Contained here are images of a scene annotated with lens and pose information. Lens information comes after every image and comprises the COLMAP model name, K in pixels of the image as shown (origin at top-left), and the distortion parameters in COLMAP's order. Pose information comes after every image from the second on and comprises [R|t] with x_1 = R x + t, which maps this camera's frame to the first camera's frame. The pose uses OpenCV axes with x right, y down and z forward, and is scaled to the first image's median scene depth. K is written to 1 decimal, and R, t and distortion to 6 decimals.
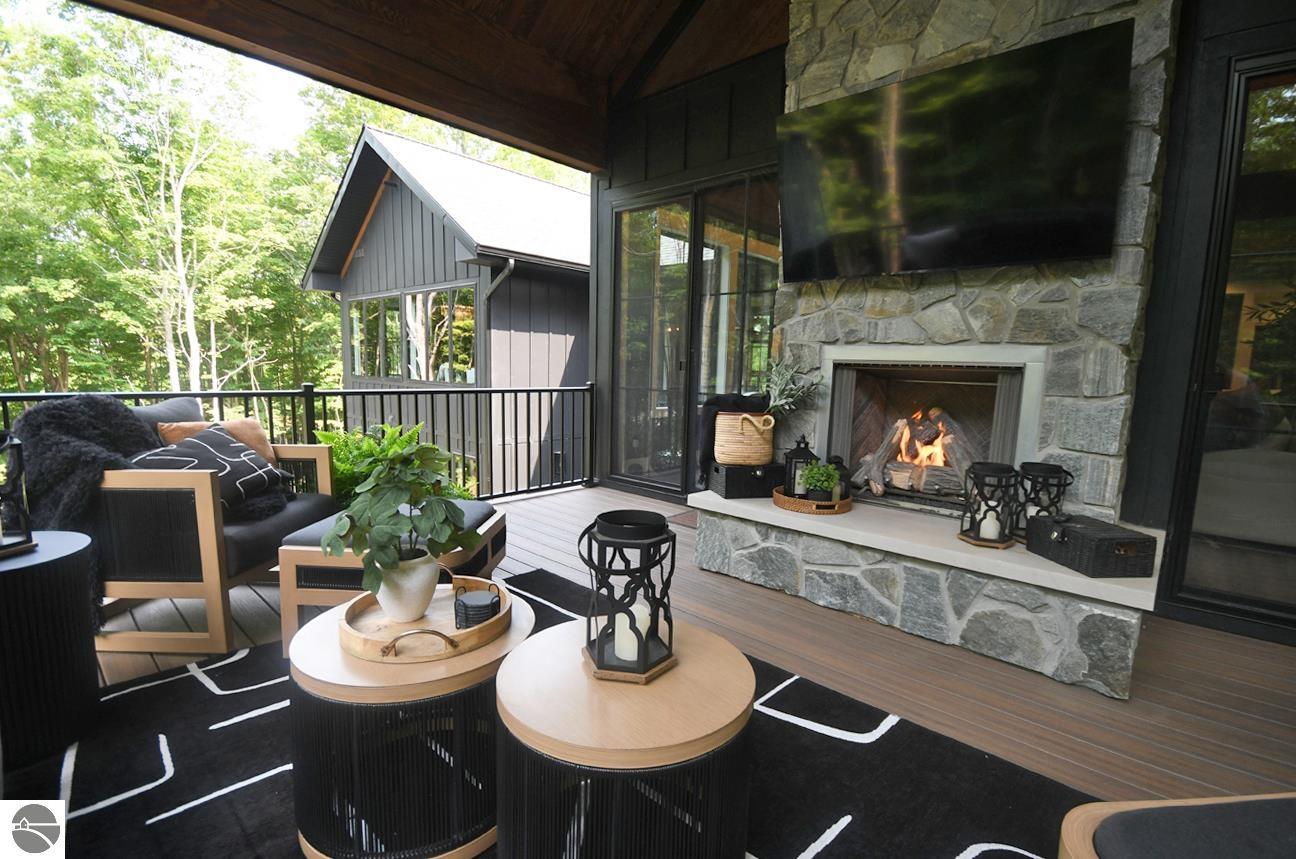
lens RADIAL K [[581.9, 0, 665.8], [0, 581.9, 445.6], [0, 0, 1]] dist [0.004355, 0.000599]
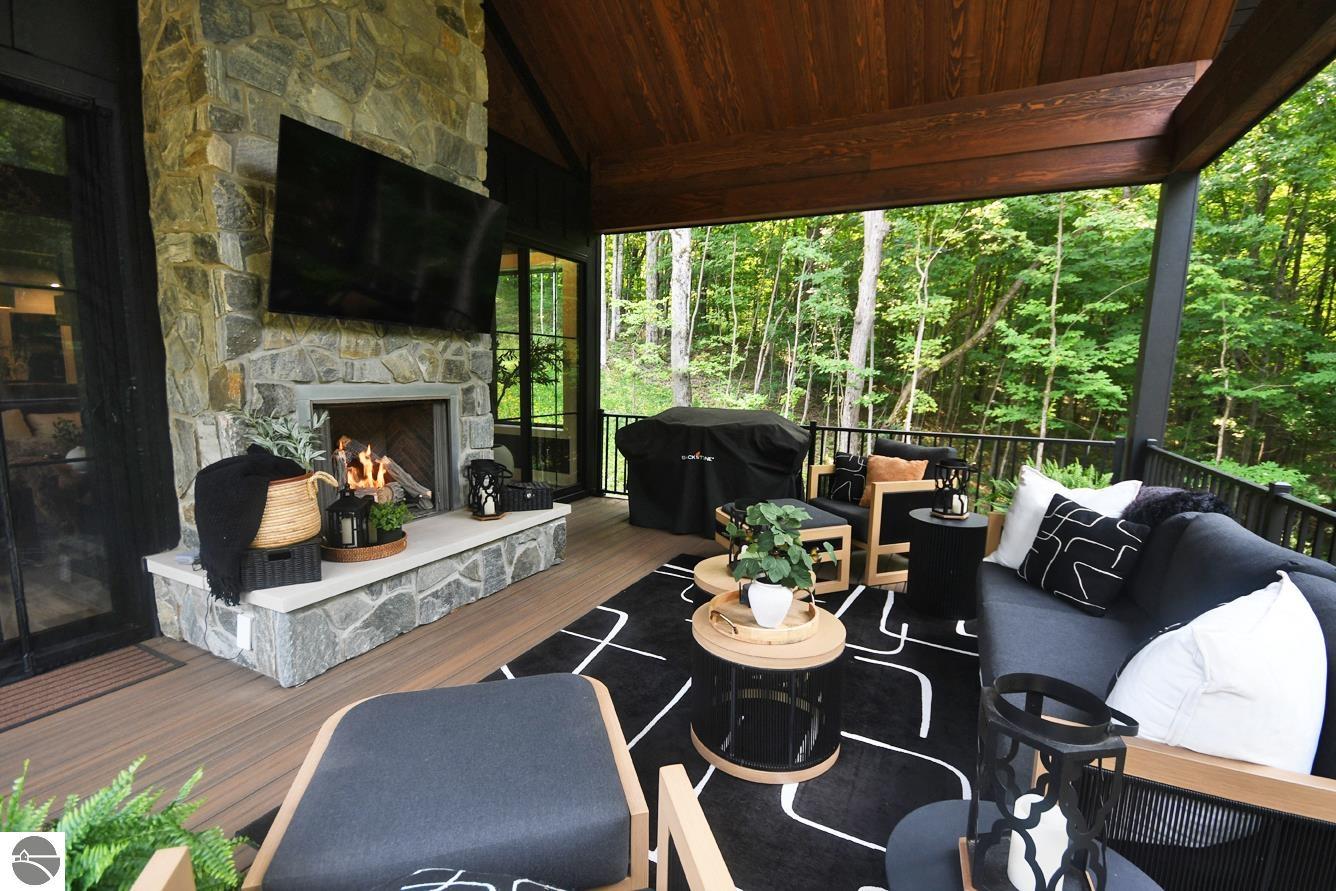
lens RADIAL K [[589.8, 0, 674.1], [0, 589.8, 449.8], [0, 0, 1]] dist [-0.000778, 0.000292]
pose [[-0.272688, -0.160588, 0.948606, -0.938941], [0.099897, 0.975916, 0.193928, -0.236153], [-0.956902, 0.147645, -0.250078, 0.840205]]
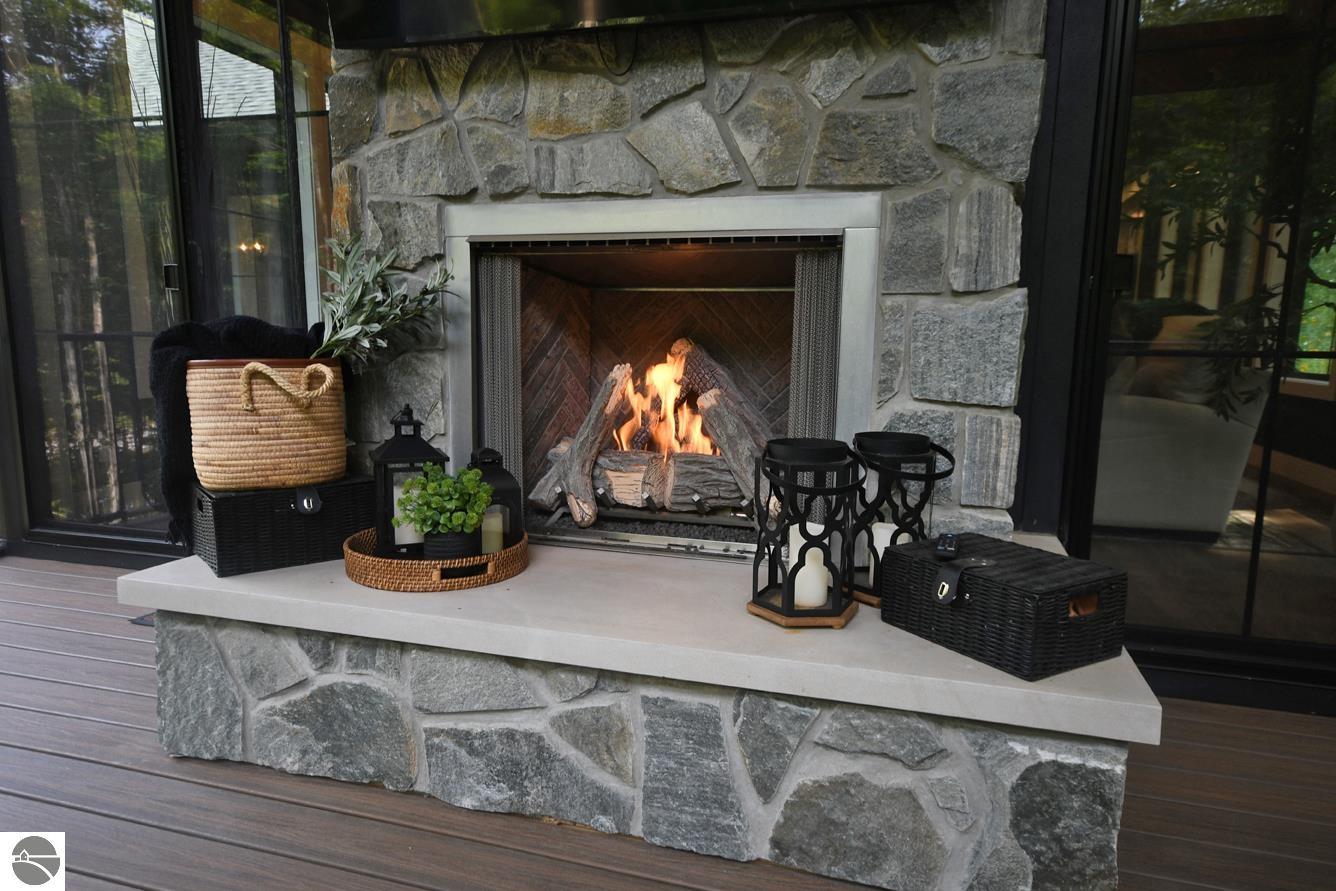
lens RADIAL K [[838.9, 0, 673.1], [0, 838.9, 458.9], [0, 0, 1]] dist [0.005088, 0.000933]
pose [[0.909643, -0.078980, 0.407813, 0.185199], [0.068780, 0.996844, 0.039641, 0.011390], [-0.409656, -0.008010, 0.912205, 0.415184]]
